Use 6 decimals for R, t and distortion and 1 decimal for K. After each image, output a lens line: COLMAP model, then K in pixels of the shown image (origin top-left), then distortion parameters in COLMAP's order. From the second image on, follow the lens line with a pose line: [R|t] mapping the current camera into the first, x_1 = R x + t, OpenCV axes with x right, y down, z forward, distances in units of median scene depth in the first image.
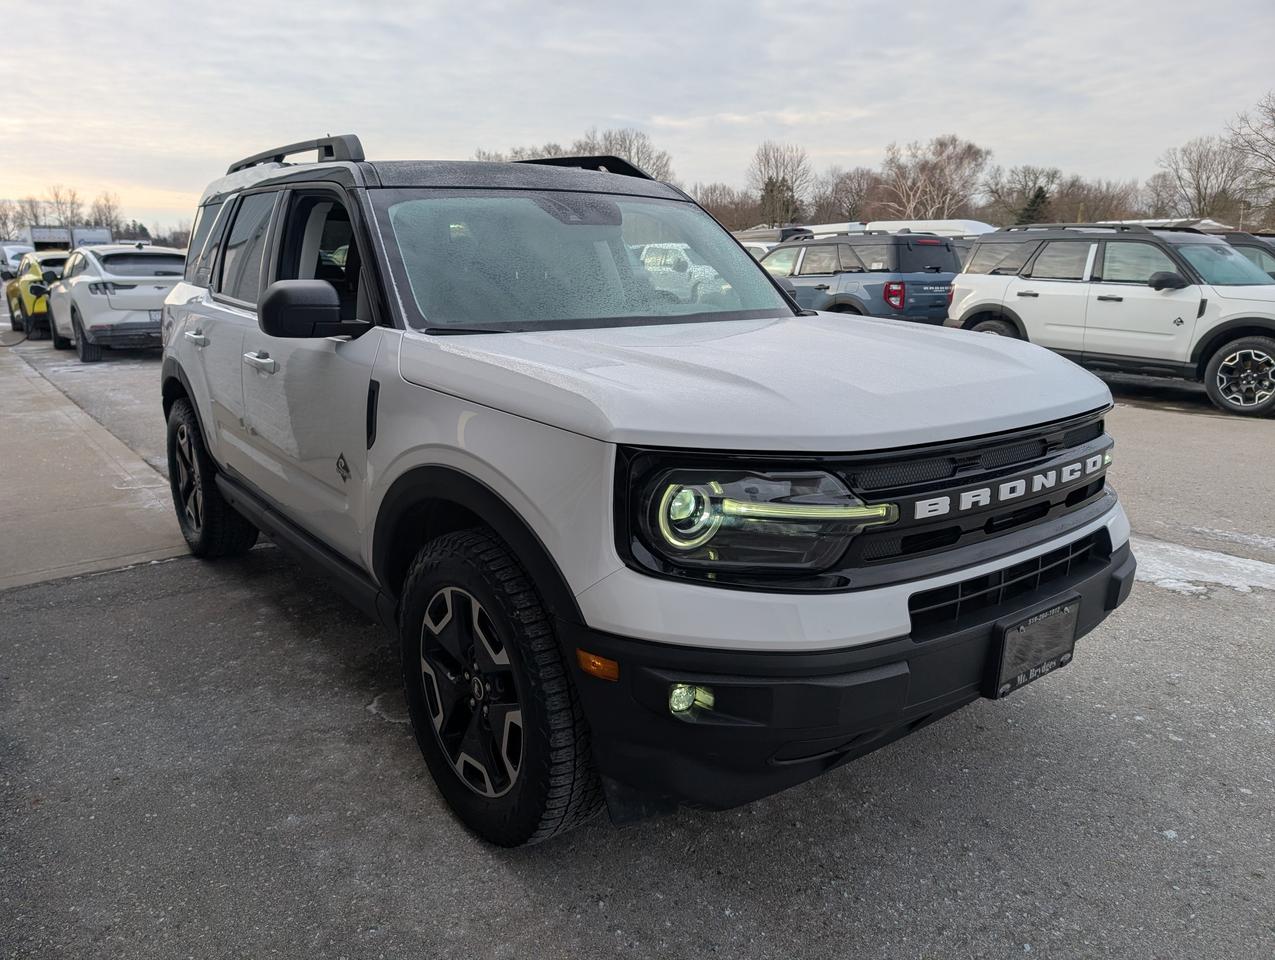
lens RADIAL K [[951.7, 0, 628.5], [0, 951.7, 475.1], [0, 0, 1]] dist [0.002918, -0.020924]
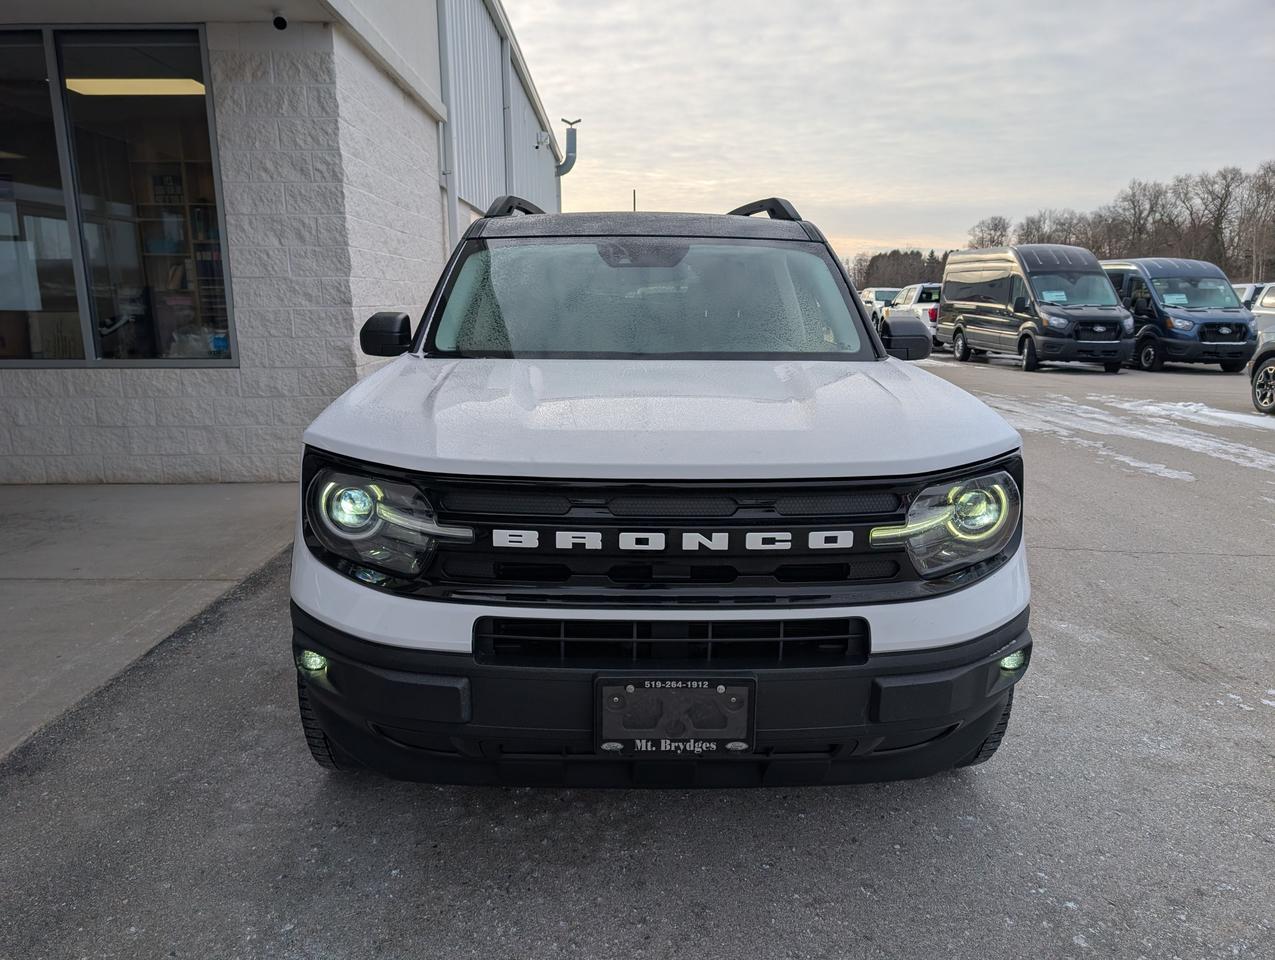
lens RADIAL K [[951.7, 0, 627.9], [0, 951.7, 483.5], [0, 0, 1]] dist [0.002918, -0.020924]
pose [[0.787788, 0.119878, -0.604168, 0.632402], [-0.138907, 0.990187, 0.015348, -0.035457], [0.600079, 0.071832, 0.796709, 0.154412]]
